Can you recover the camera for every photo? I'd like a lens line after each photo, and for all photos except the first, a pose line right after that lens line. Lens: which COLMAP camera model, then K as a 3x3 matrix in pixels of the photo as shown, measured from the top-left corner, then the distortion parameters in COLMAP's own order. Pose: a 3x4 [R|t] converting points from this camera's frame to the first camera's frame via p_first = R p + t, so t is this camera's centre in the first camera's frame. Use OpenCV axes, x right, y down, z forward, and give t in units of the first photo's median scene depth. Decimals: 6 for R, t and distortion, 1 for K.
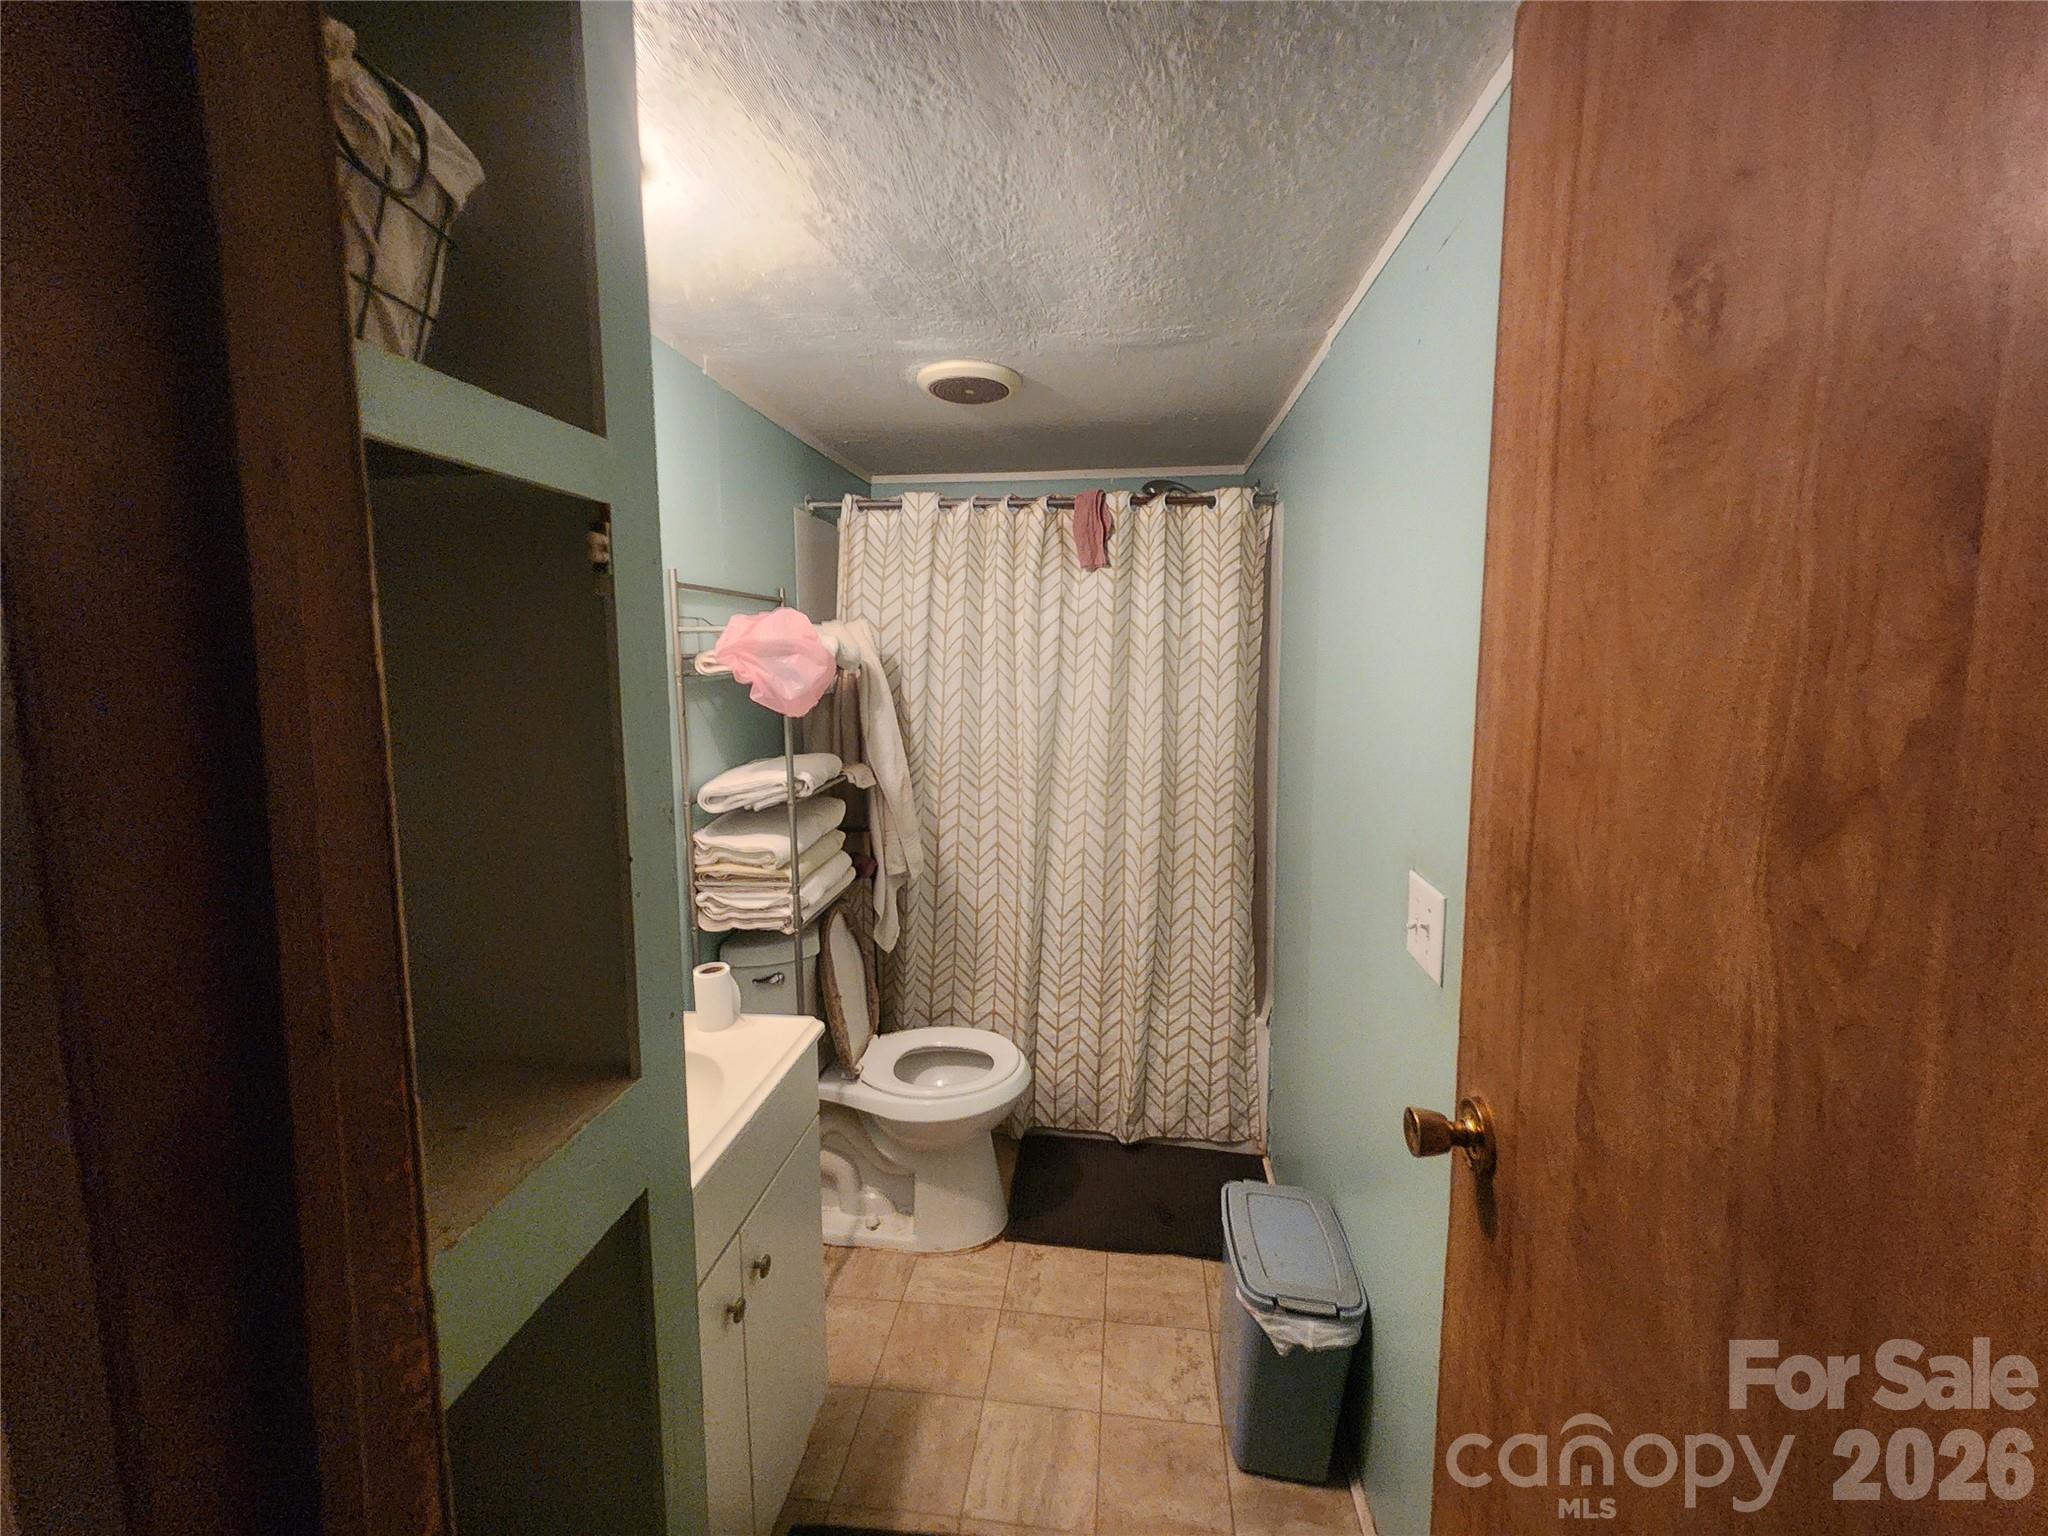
lens RADIAL K [[838.7, 0, 1015.8], [0, 838.7, 760.8], [0, 0, 1]] dist [-0.000963, 0.000903]
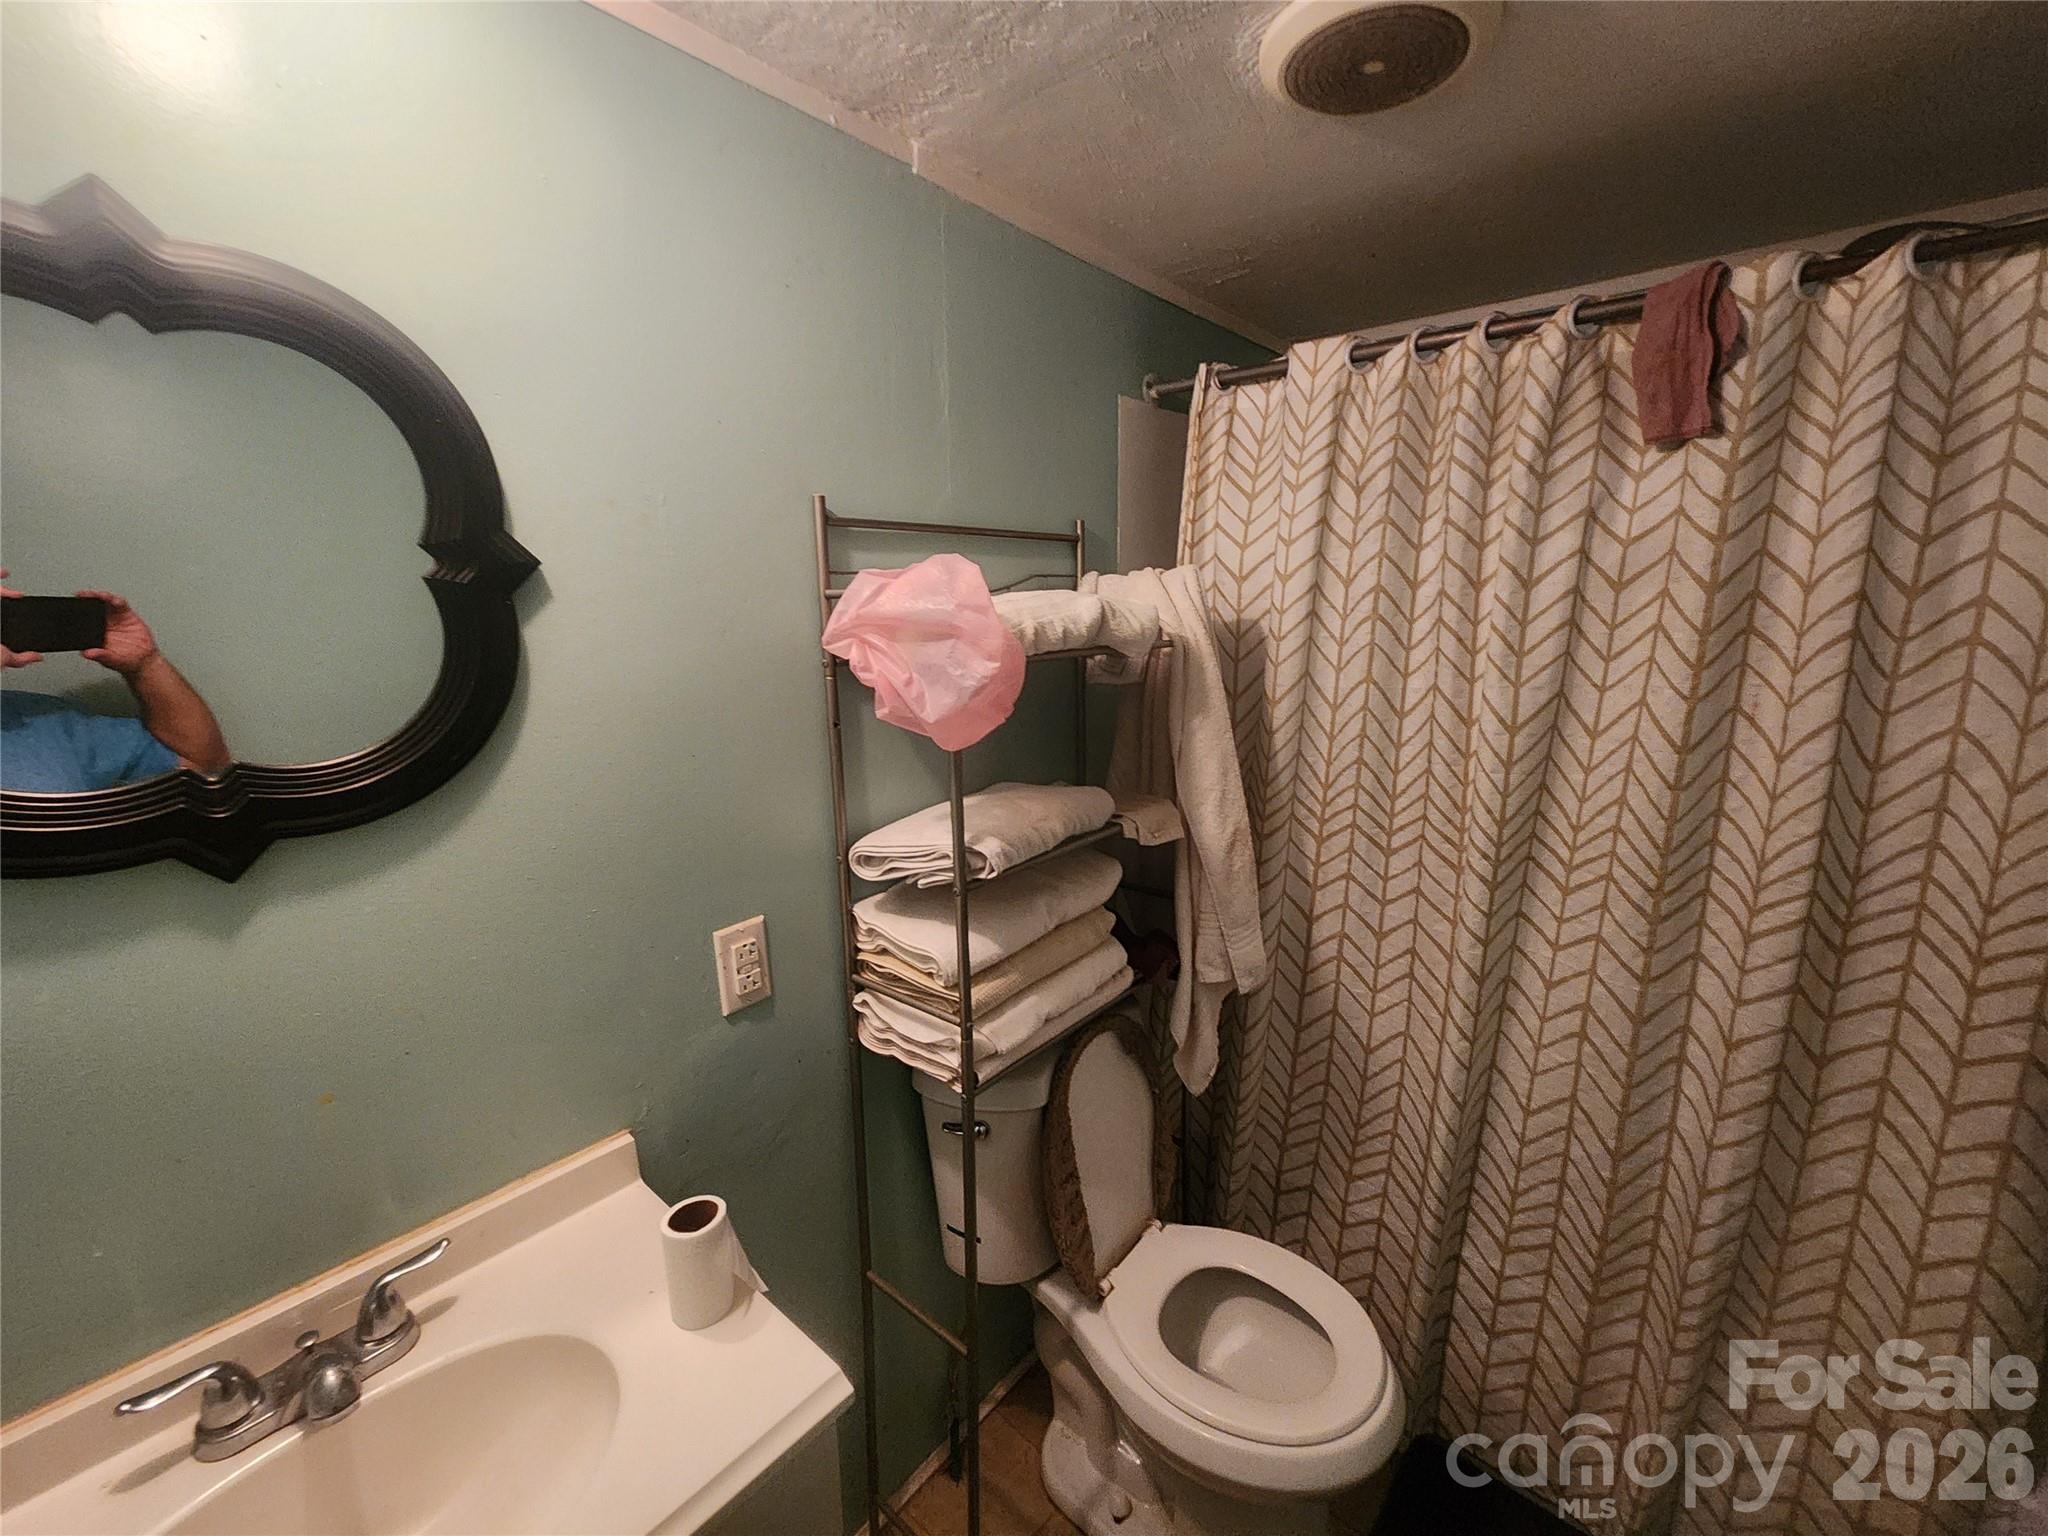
lens RADIAL K [[838.7, 0, 1030.0], [0, 838.7, 754.0], [0, 0, 1]] dist [-0.000963, 0.000903]
pose [[0.836930, 0.096429, -0.538749, 0.058195], [-0.062873, 0.994779, 0.080381, -0.069011], [0.543687, -0.033401, 0.838623, 0.394508]]
